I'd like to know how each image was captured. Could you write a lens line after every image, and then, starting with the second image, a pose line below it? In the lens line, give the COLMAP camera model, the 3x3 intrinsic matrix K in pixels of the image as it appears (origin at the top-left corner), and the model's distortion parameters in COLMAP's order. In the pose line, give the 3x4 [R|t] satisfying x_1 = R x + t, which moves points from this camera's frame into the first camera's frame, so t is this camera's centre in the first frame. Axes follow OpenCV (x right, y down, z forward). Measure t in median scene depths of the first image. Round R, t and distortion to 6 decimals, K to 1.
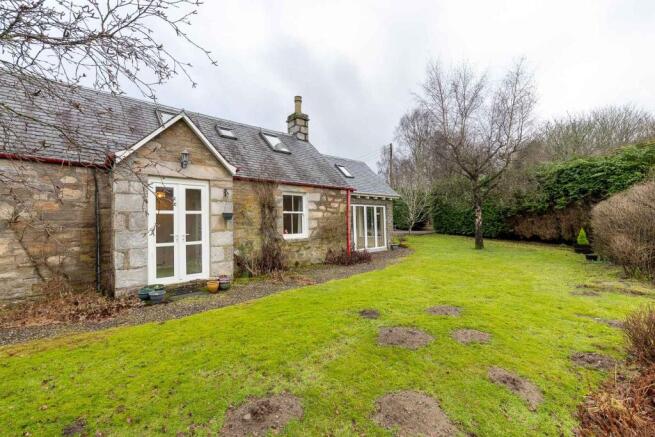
lens RADIAL K [[281.4, 0, 327.1], [0, 281.4, 211.8], [0, 0, 1]] dist [0.001675, 0.000785]
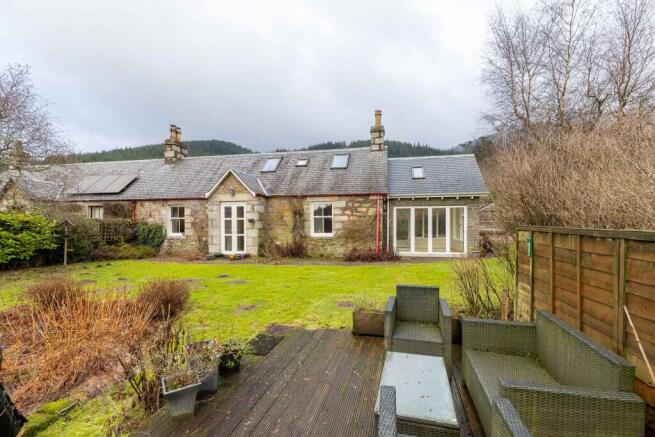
lens RADIAL K [[281.4, 0, 325.7], [0, 281.4, 222.1], [0, 0, 1]] dist [0.001675, 0.000785]
pose [[0.605249, 0.006157, -0.796012, 0.972398], [0.025089, 0.999326, 0.026806, -0.008630], [0.795641, -0.036195, 0.604687, 0.215021]]
